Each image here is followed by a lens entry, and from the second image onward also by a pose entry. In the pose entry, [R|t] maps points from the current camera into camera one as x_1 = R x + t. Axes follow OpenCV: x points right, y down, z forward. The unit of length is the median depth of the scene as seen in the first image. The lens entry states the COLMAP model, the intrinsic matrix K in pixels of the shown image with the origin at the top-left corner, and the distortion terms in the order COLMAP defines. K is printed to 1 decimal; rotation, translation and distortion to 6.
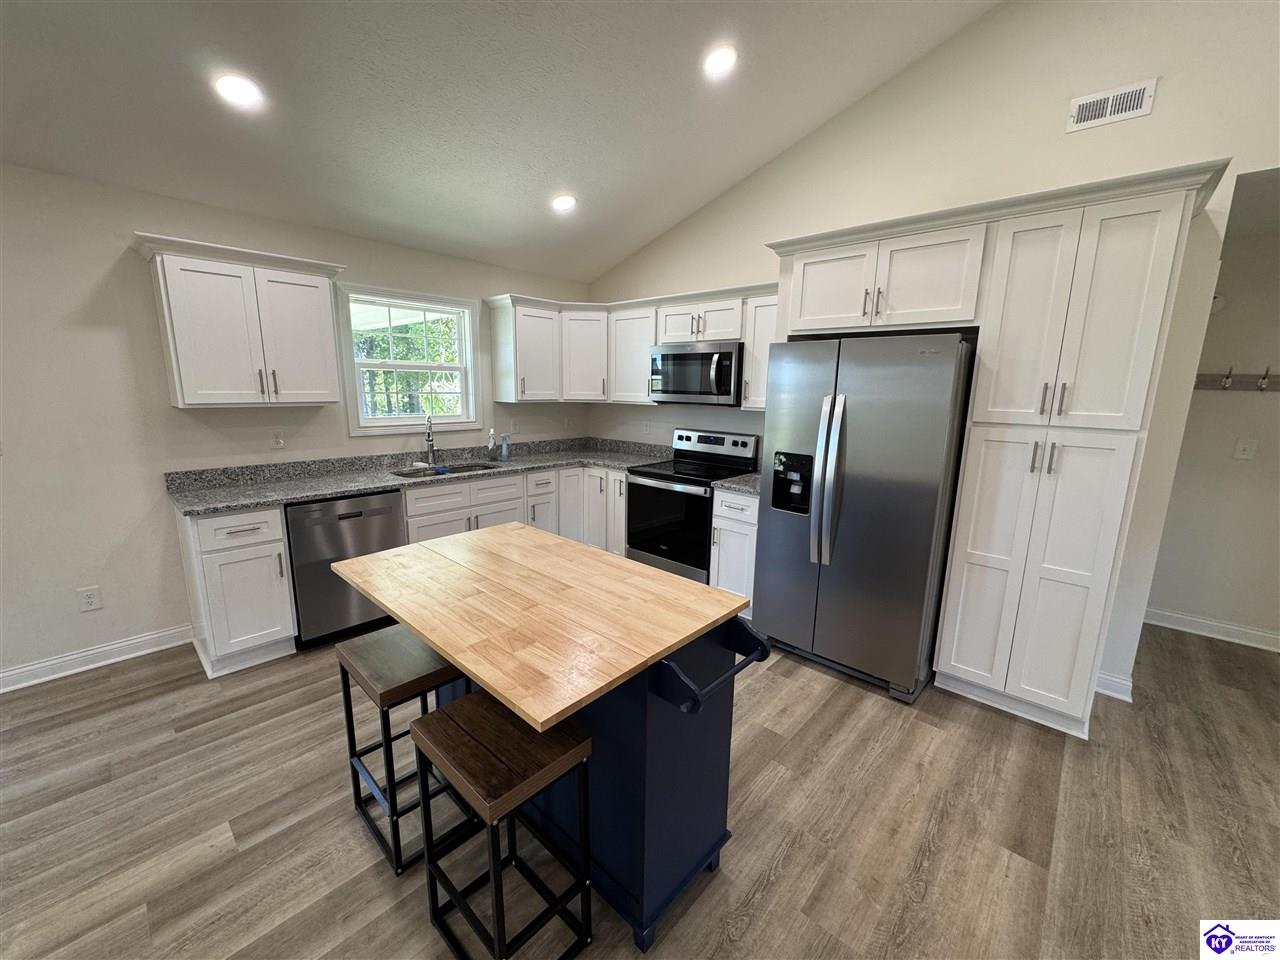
lens RADIAL K [[509.6, 0, 638.7], [0, 509.6, 479.8], [0, 0, 1]] dist [0.000496, 0.000101]
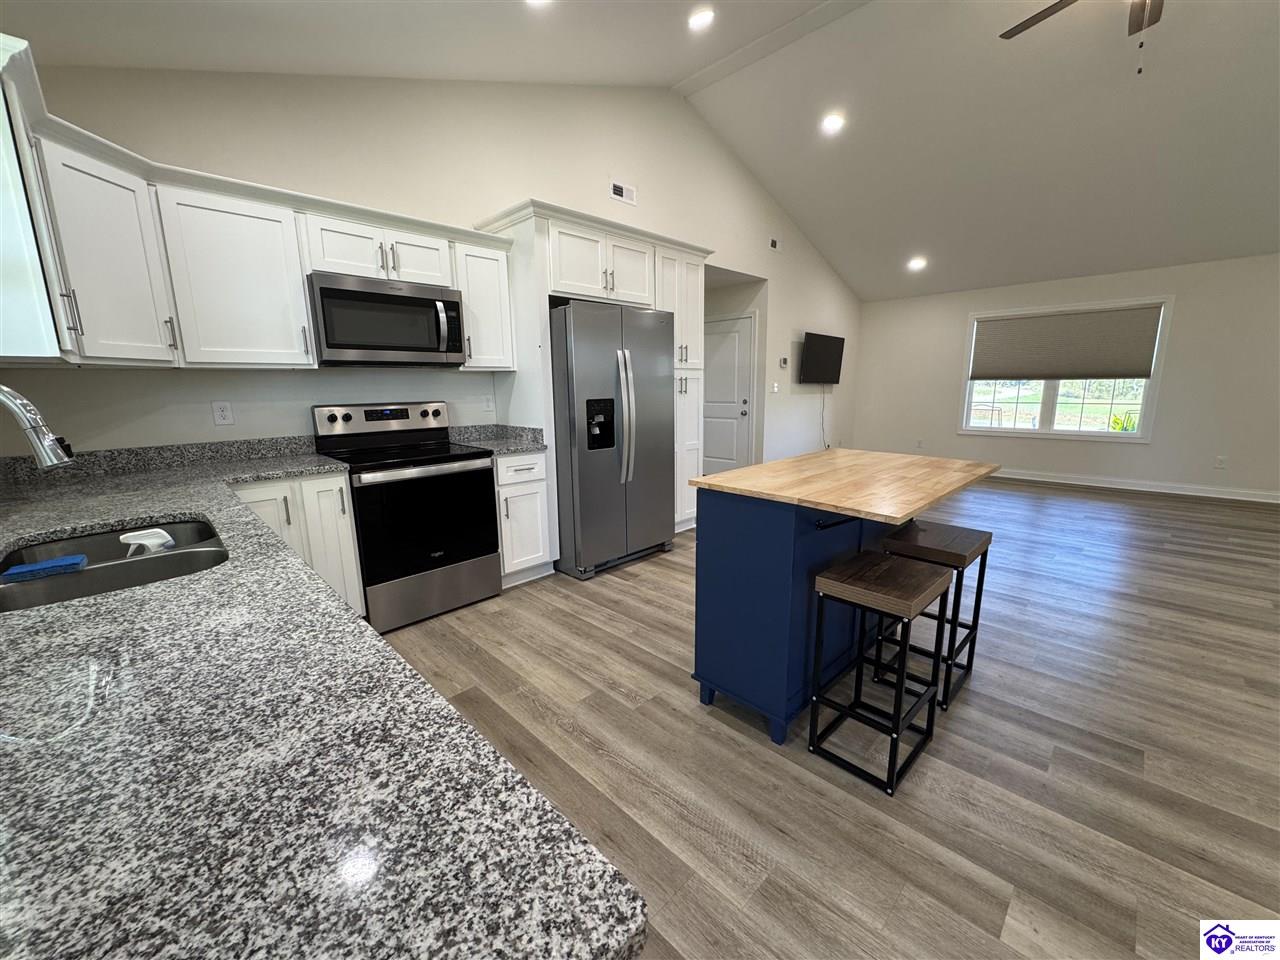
lens RADIAL K [[509.6, 0, 638.7], [0, 509.6, 479.8], [0, 0, 1]] dist [0.000496, 0.000101]
pose [[0.047909, -0.203485, 0.977905, -0.700817], [0.199562, 0.961241, 0.190241, -0.062050], [-0.978713, 0.186038, 0.086660, 0.668551]]
